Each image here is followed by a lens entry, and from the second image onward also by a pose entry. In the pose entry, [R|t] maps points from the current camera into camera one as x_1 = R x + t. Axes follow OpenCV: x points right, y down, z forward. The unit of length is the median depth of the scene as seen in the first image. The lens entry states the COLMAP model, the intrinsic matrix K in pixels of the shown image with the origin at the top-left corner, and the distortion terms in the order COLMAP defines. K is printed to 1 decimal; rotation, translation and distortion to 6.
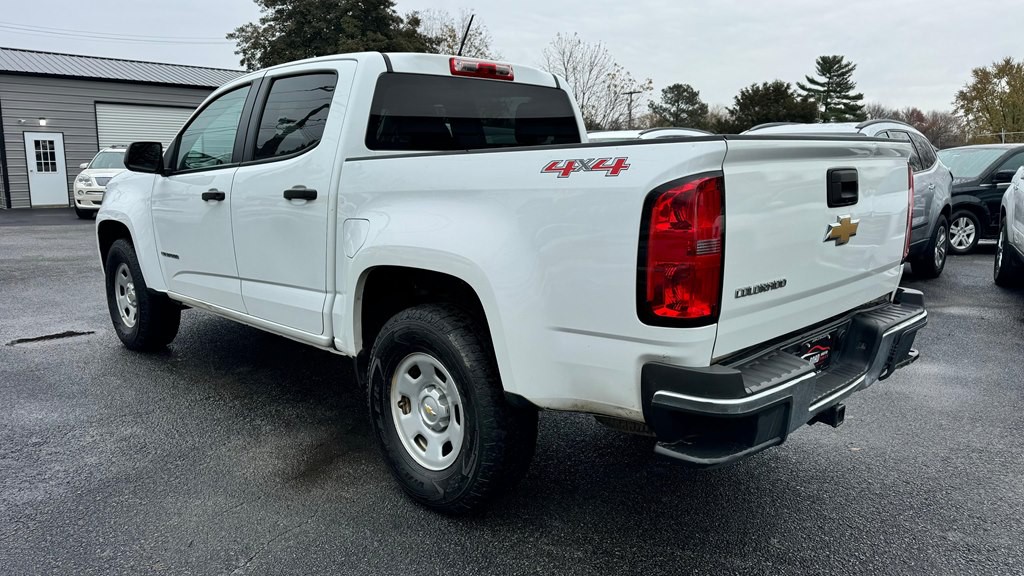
lens RADIAL K [[720.2, 0, 512.0], [0, 720.2, 288.0], [0, 0, 1]] dist [0.093736, -0.136105]
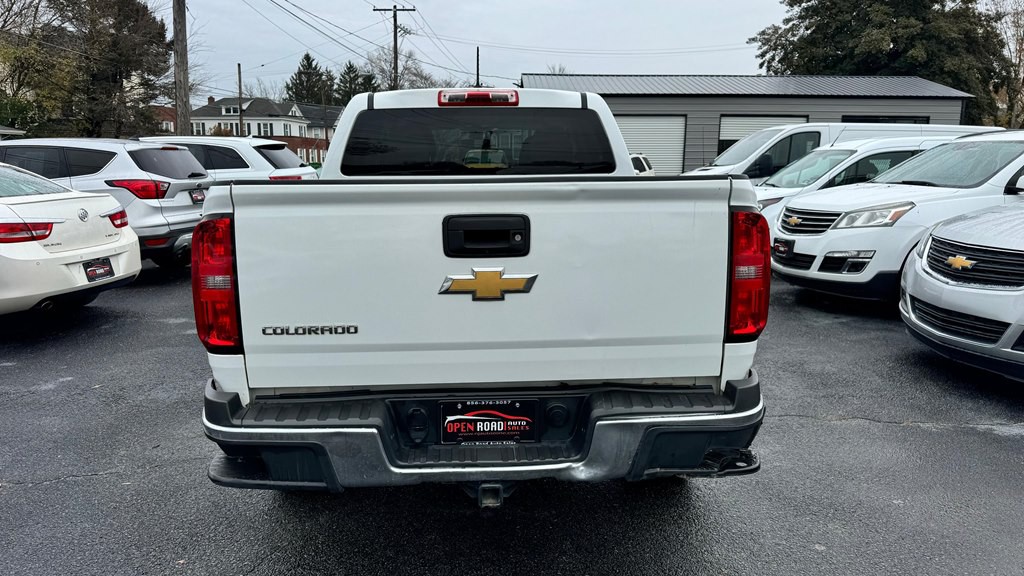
lens RADIAL K [[720.2, 0, 512.0], [0, 720.2, 288.0], [0, 0, 1]] dist [0.093736, -0.136105]
pose [[0.744725, 0.116460, -0.657132, 0.775923], [-0.115568, 0.992285, 0.044884, -0.087159], [0.657289, 0.042517, 0.752438, 0.272862]]
